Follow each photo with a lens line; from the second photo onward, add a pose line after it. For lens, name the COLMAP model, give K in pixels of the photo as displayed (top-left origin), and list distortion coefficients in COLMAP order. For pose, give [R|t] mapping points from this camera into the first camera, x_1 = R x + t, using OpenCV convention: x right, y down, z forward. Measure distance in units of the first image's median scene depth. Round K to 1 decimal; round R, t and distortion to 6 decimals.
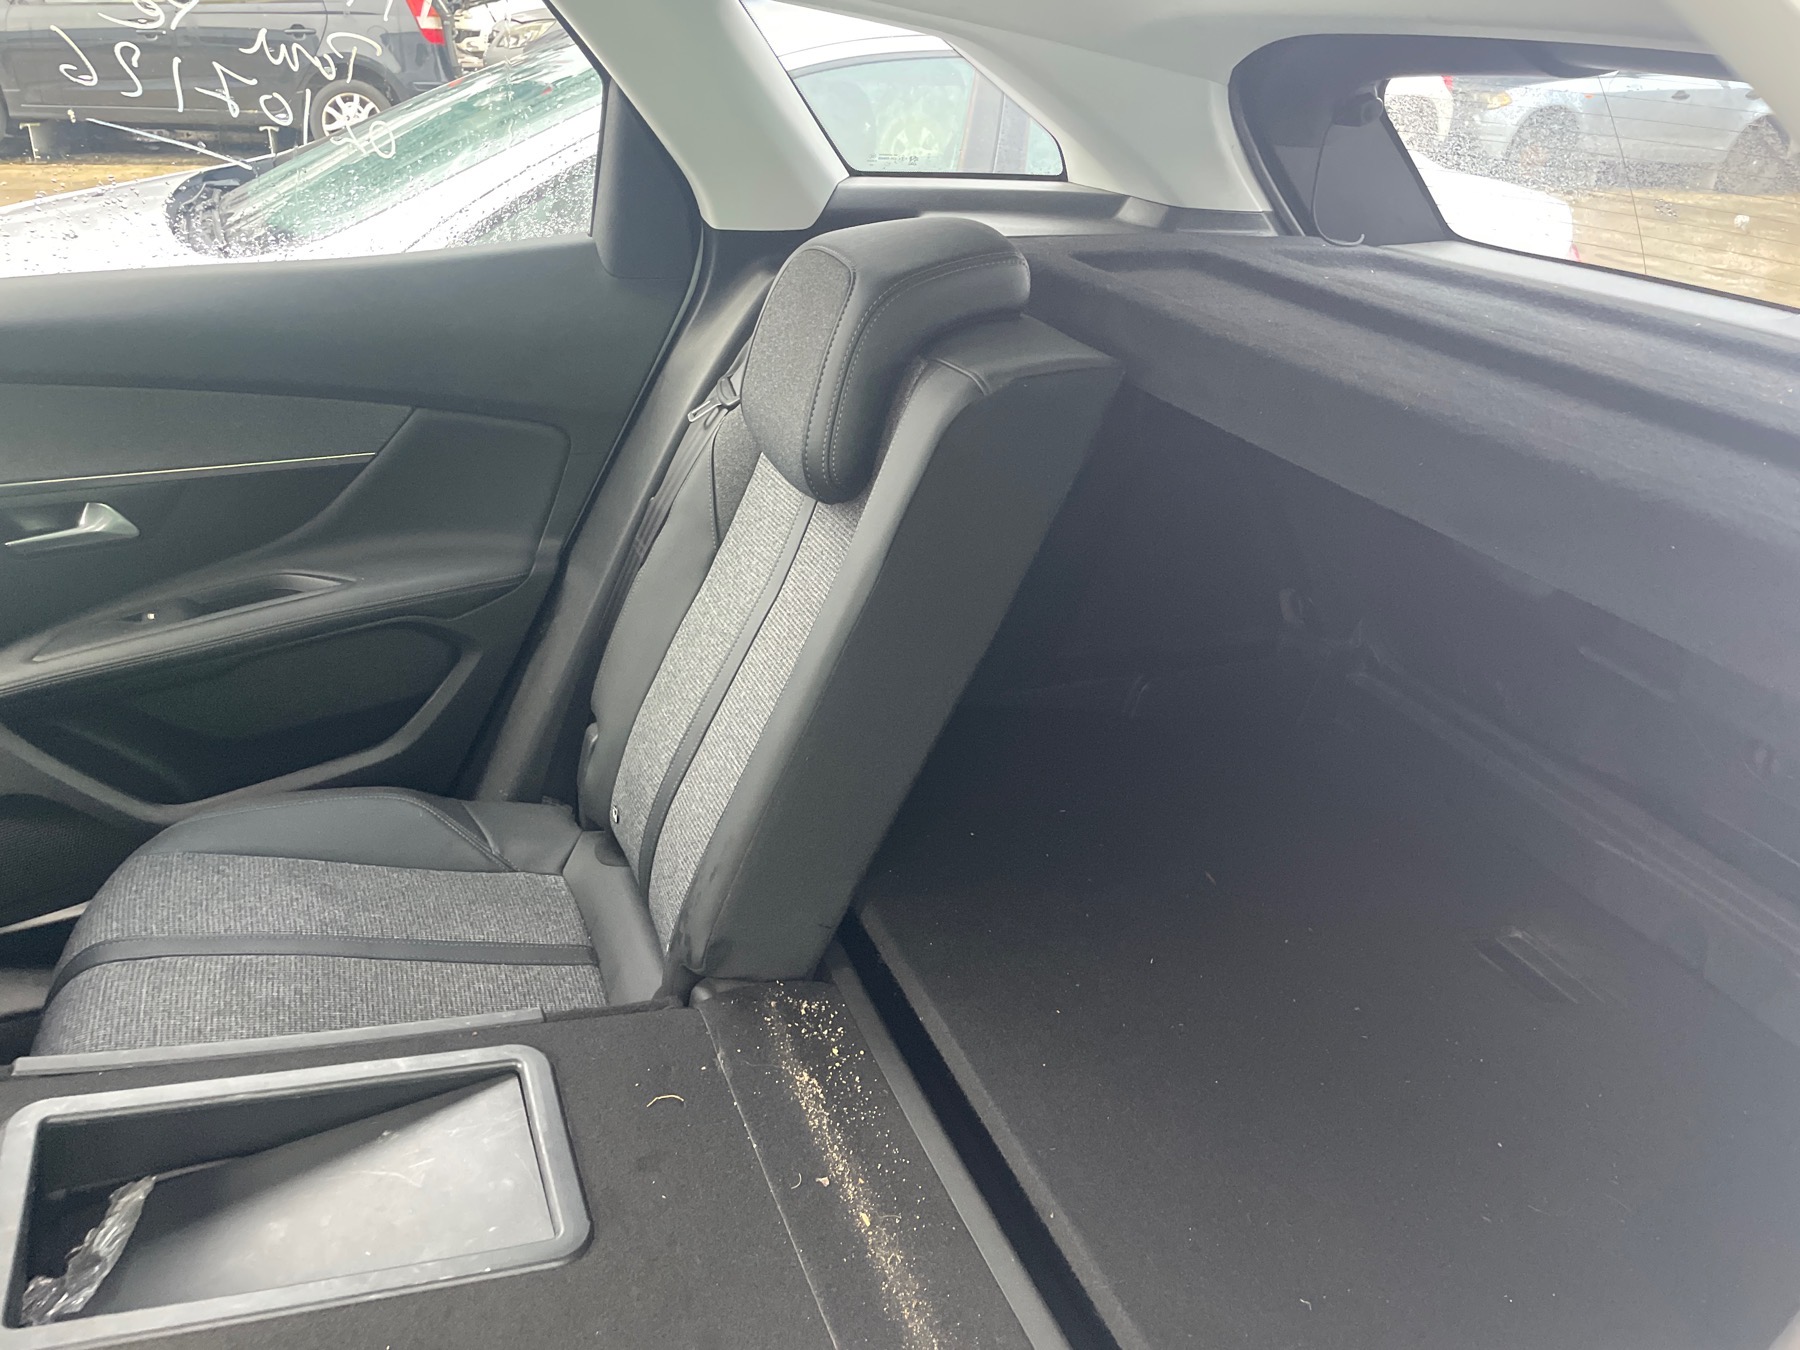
lens RADIAL K [[1372.5, 0, 909.9], [0, 1372.5, 682.1], [0, 0, 1]] dist [0.084278, -0.114314]
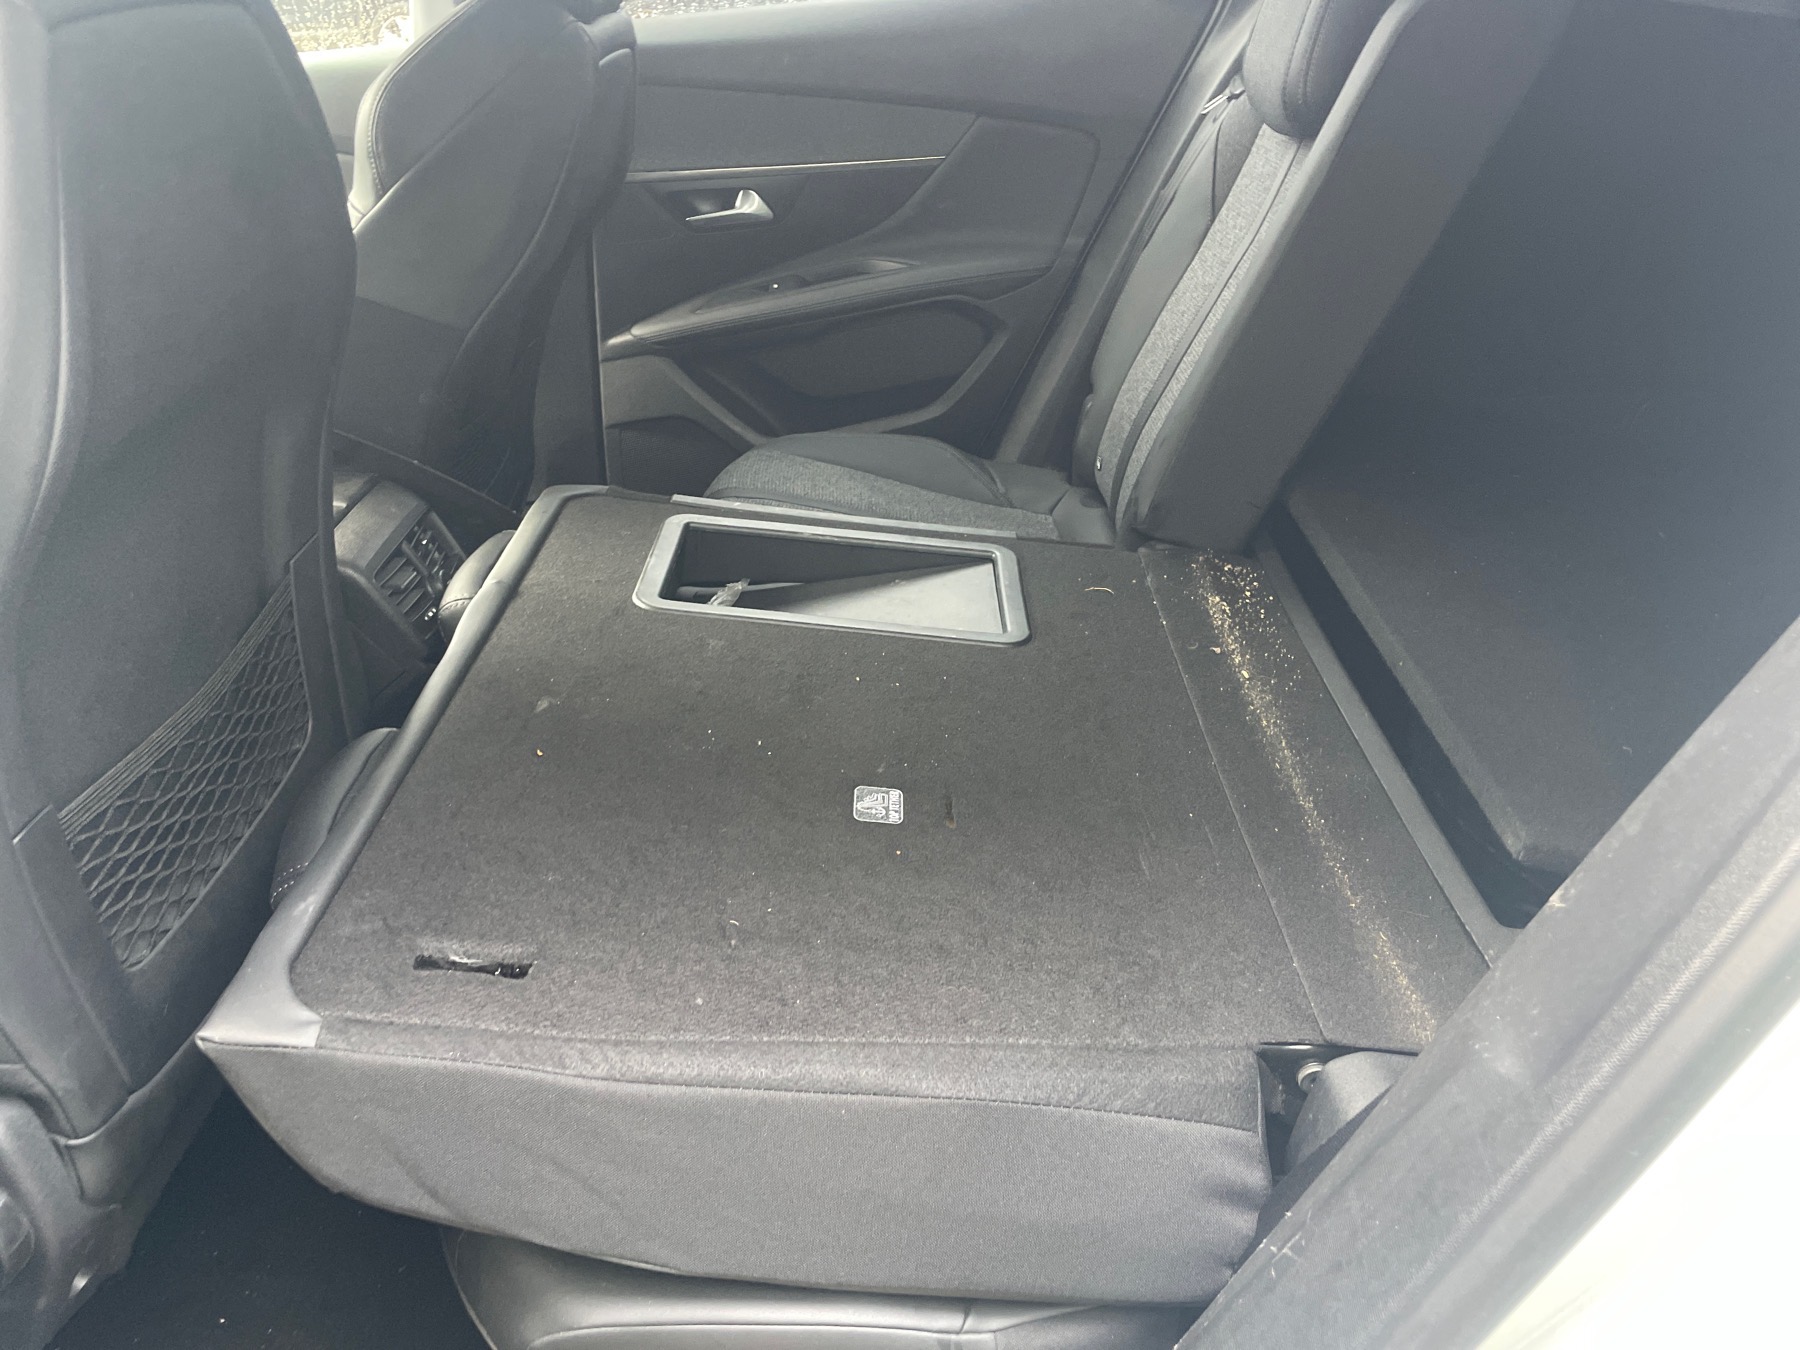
lens RADIAL K [[1372.5, 0, 909.9], [0, 1372.5, 682.1], [0, 0, 1]] dist [0.084278, -0.114314]
pose [[0.920711, 0.115131, -0.372876, 0.108064], [-0.105060, 0.993341, 0.047294, 0.264306], [0.375838, -0.004370, 0.926675, -0.174321]]
